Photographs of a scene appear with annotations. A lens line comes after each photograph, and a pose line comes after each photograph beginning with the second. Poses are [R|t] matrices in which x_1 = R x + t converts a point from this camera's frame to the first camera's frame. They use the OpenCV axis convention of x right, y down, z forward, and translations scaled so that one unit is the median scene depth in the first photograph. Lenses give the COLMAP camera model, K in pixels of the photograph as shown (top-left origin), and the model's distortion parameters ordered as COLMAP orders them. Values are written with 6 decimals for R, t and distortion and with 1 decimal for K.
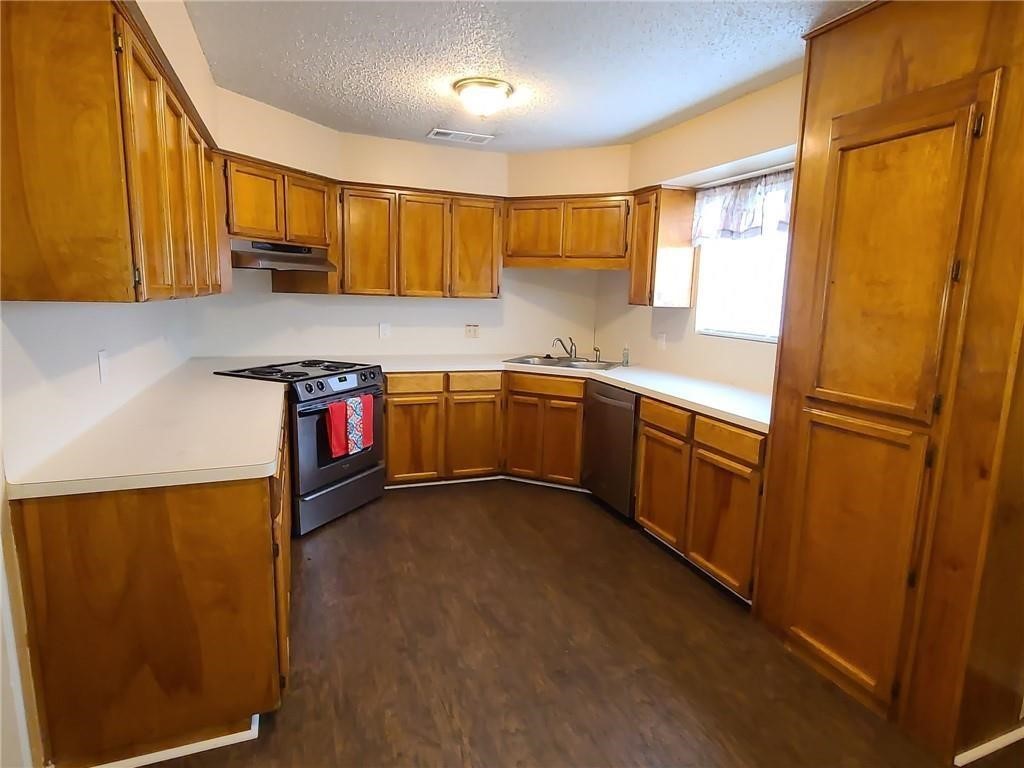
lens RADIAL K [[559.7, 0, 512.5], [0, 559.7, 384.7], [0, 0, 1]] dist [0.002095, -0.000500]
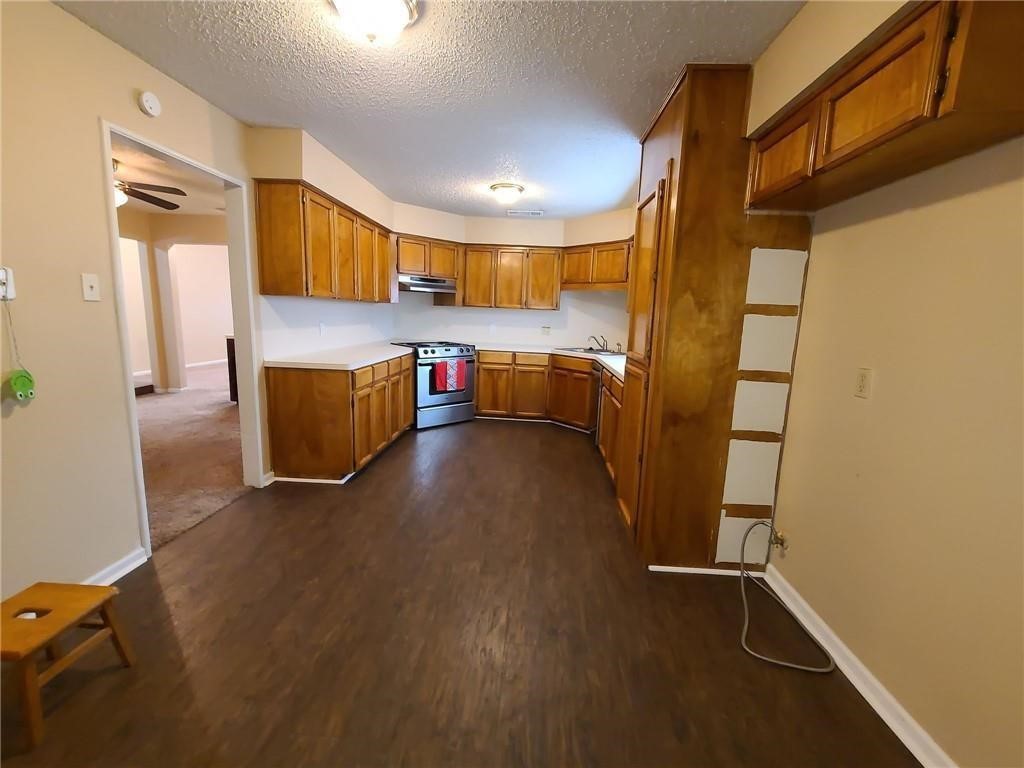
lens RADIAL K [[416.7, 0, 515.3], [0, 416.7, 378.8], [0, 0, 1]] dist [0.000470, 0.000033]
pose [[0.913915, 0.069421, -0.399926, 0.391882], [-0.079634, 0.996784, -0.008954, 0.068433], [0.398018, 0.040030, 0.916504, -0.146073]]
